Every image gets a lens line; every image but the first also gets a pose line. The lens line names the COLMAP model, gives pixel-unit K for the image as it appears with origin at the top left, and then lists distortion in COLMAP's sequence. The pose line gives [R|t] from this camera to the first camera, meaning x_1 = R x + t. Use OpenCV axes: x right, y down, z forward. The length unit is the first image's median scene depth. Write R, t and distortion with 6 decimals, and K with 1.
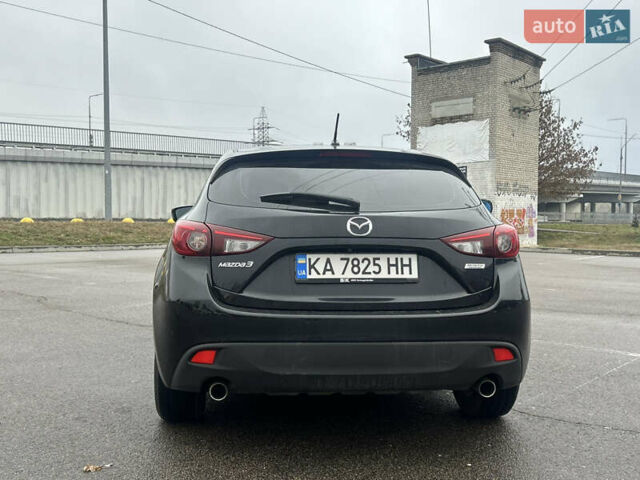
lens RADIAL K [[688.1, 0, 320.0], [0, 688.1, 240.0], [0, 0, 1]] dist [0.073317, -0.021799]
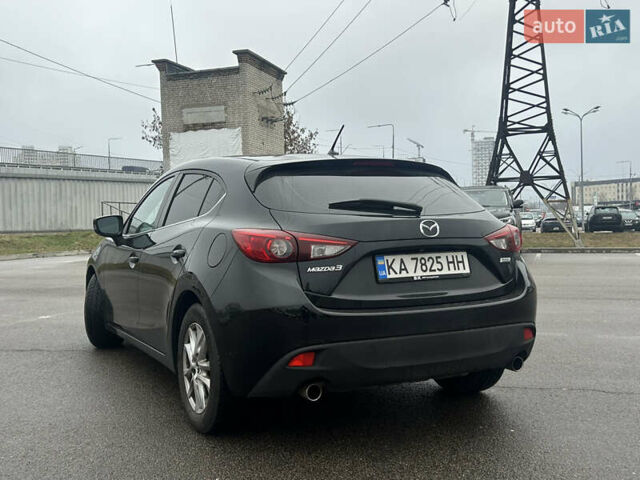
lens RADIAL K [[688.1, 0, 320.0], [0, 688.1, 240.0], [0, 0, 1]] dist [0.073317, -0.021799]
pose [[0.926640, -0.035249, 0.374293, -0.506716], [0.038512, 0.999257, -0.001237, -0.006728], [-0.373971, 0.015561, 0.927310, 0.033794]]
